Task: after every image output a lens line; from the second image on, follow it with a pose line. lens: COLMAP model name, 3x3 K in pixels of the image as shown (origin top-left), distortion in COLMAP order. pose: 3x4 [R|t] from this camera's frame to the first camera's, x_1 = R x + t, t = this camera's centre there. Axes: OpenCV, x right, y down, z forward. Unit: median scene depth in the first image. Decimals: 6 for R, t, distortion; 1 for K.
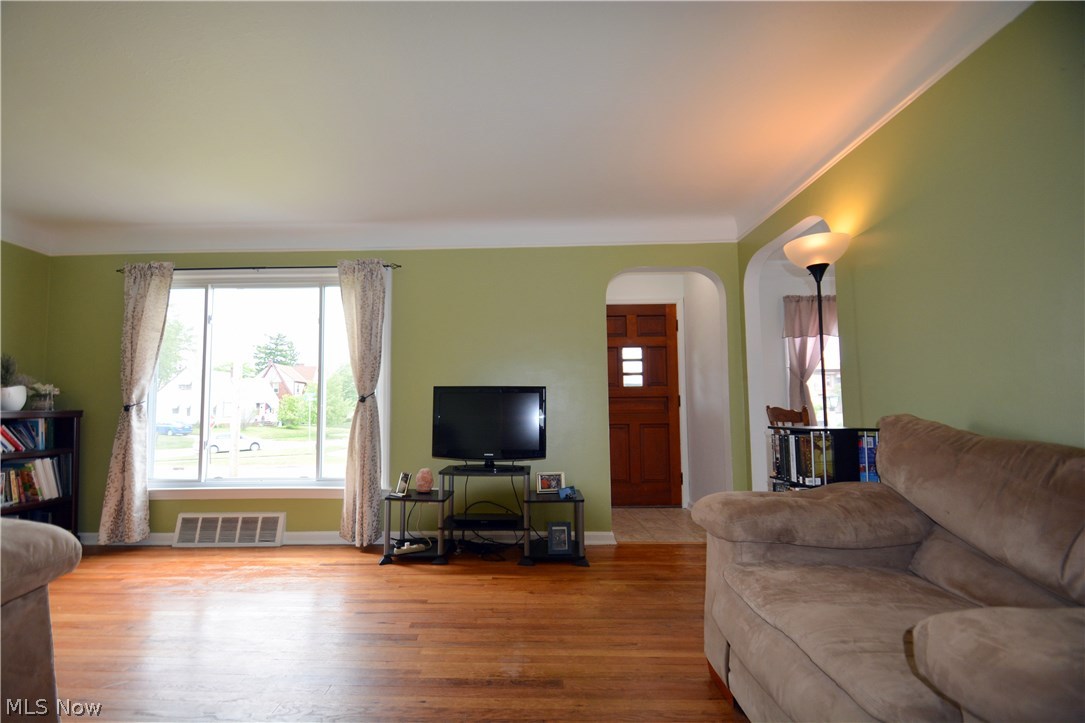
lens RADIAL K [[487.0, 0, 530.4], [0, 487.0, 381.1], [0, 0, 1]] dist [0.017596, -0.016695]
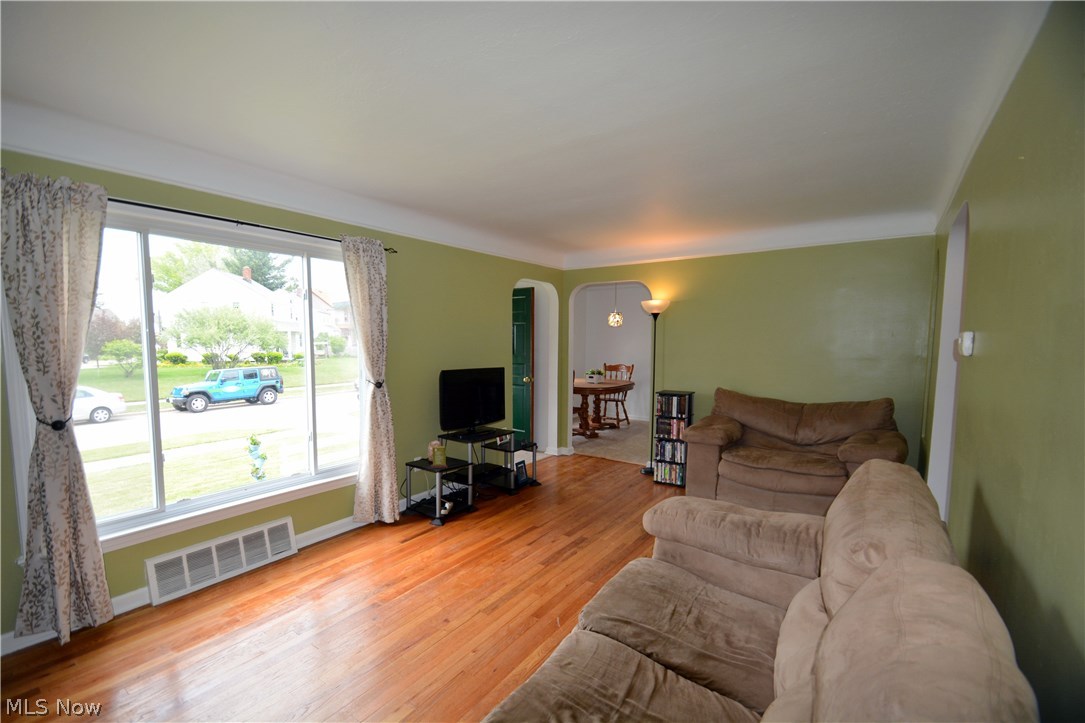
lens RADIAL K [[487.0, 0, 530.4], [0, 487.0, 381.1], [0, 0, 1]] dist [0.017596, -0.016695]
pose [[0.551587, -0.061691, 0.831833, -1.006603], [-0.066417, 0.990846, 0.117525, -0.109819], [-0.831469, -0.120073, 0.542441, 0.190196]]
